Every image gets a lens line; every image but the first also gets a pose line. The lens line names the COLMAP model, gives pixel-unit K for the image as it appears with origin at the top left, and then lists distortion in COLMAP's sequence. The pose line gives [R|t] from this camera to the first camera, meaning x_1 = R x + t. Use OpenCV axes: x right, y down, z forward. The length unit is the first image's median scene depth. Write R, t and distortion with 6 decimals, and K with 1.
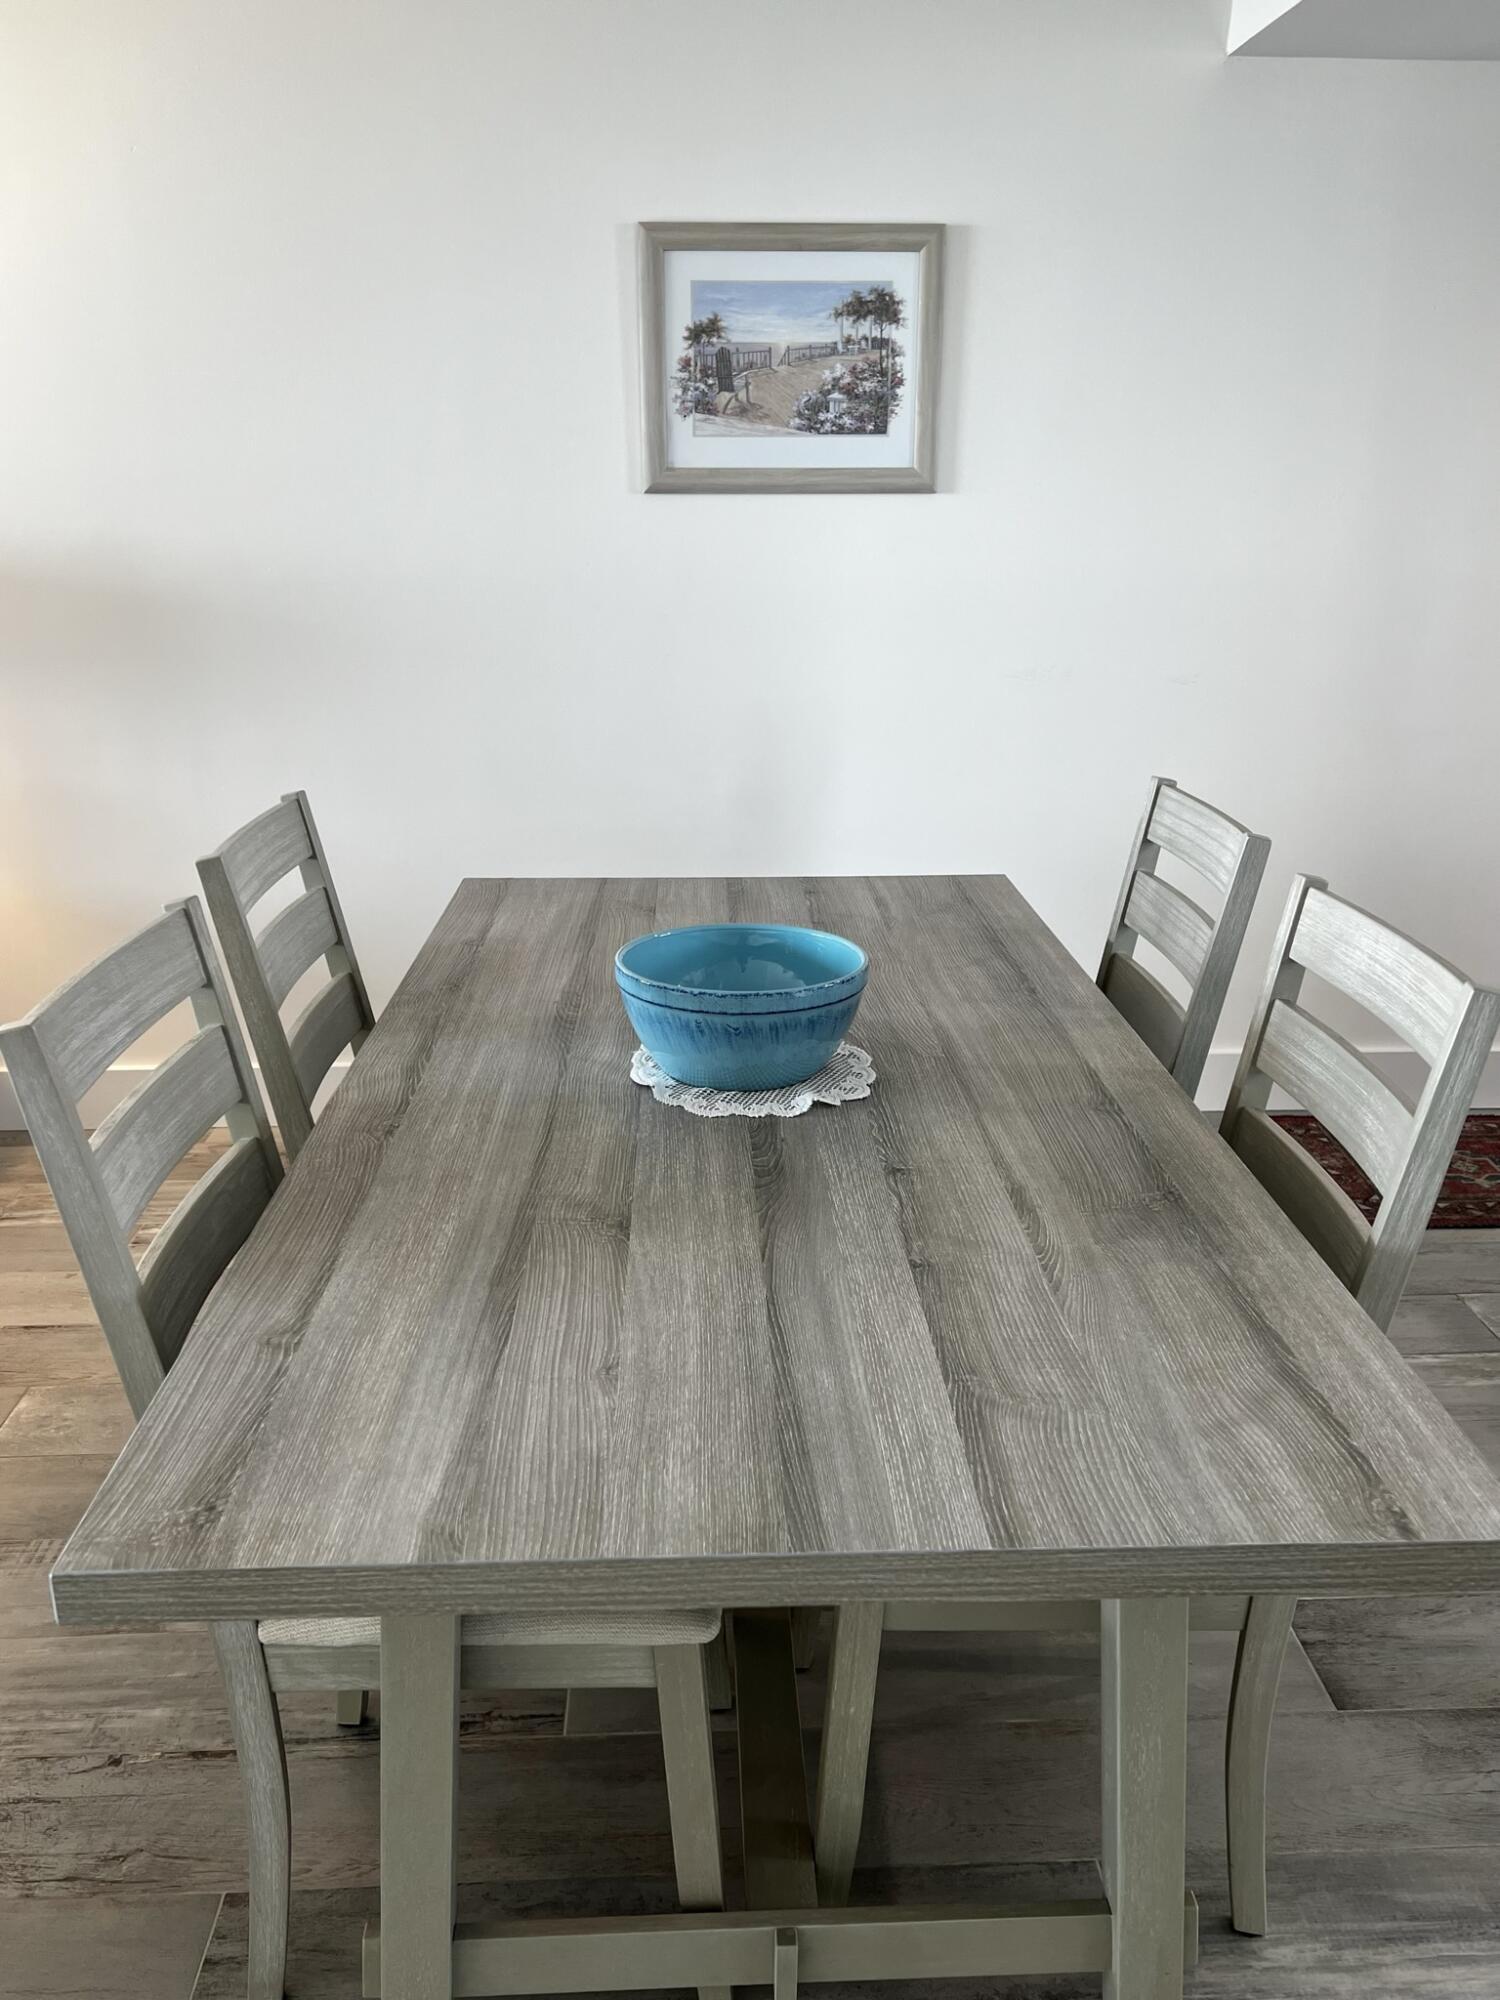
lens RADIAL K [[1610.3, 0, 747.6], [0, 1610.3, 1001.5], [0, 0, 1]] dist [0.015338, -0.003674]
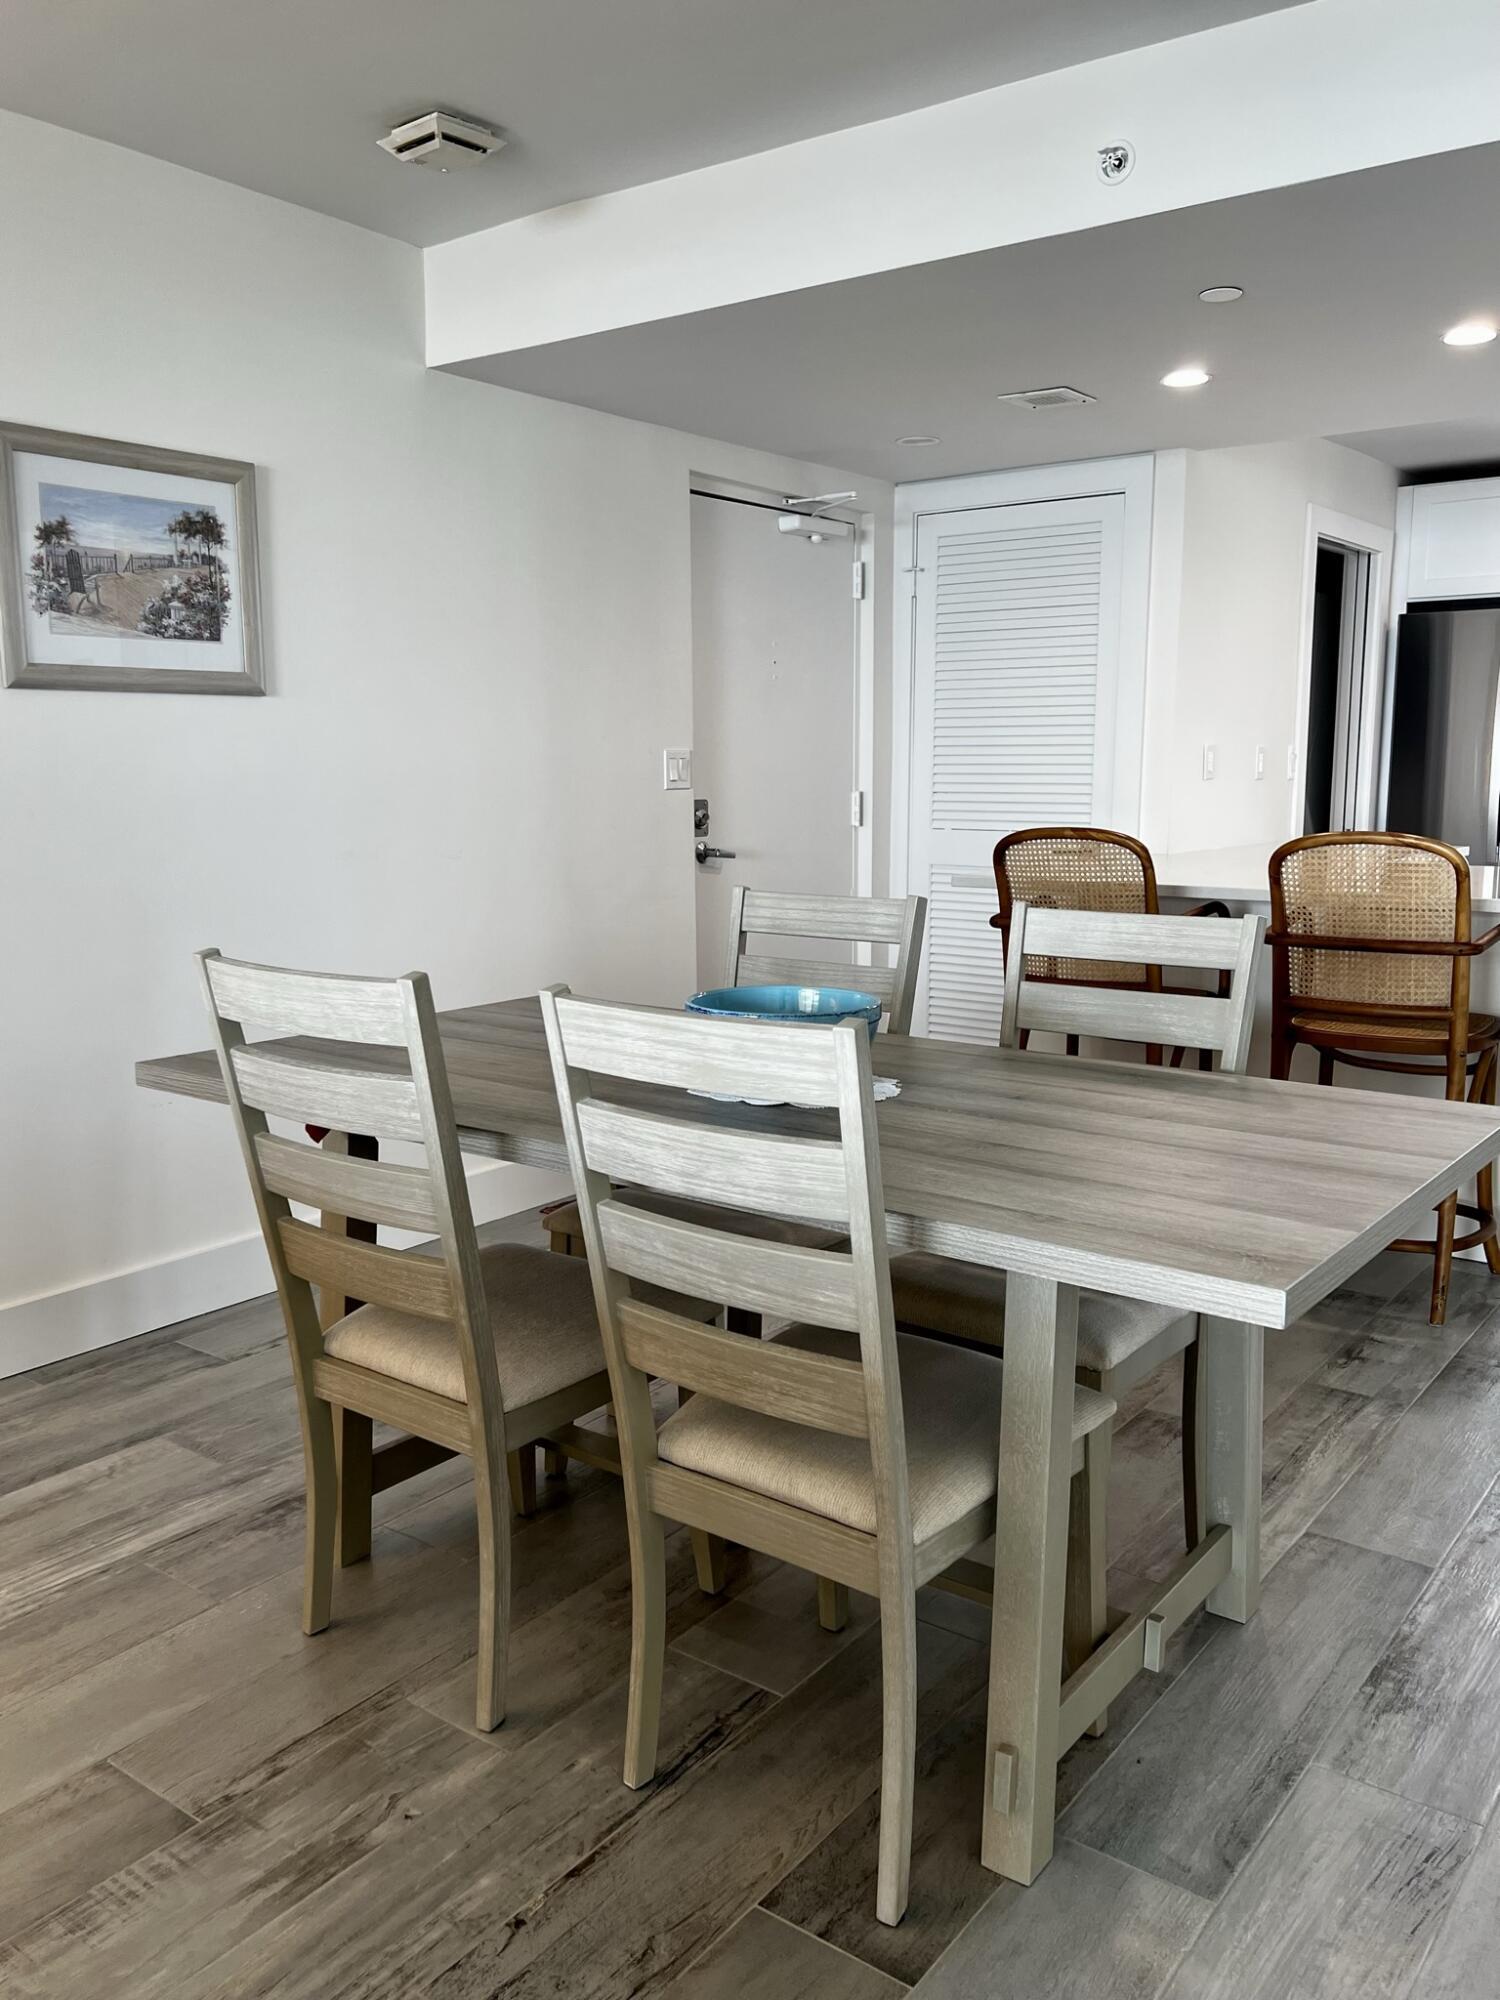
lens RADIAL K [[1610.3, 0, 741.7], [0, 1610.3, 999.0], [0, 0, 1]] dist [0.015338, -0.003674]
pose [[0.636504, -0.119089, 0.762024, -0.547732], [0.238671, 0.969925, -0.047778, 0.013501], [-0.733416, 0.212283, 0.645784, 0.103772]]
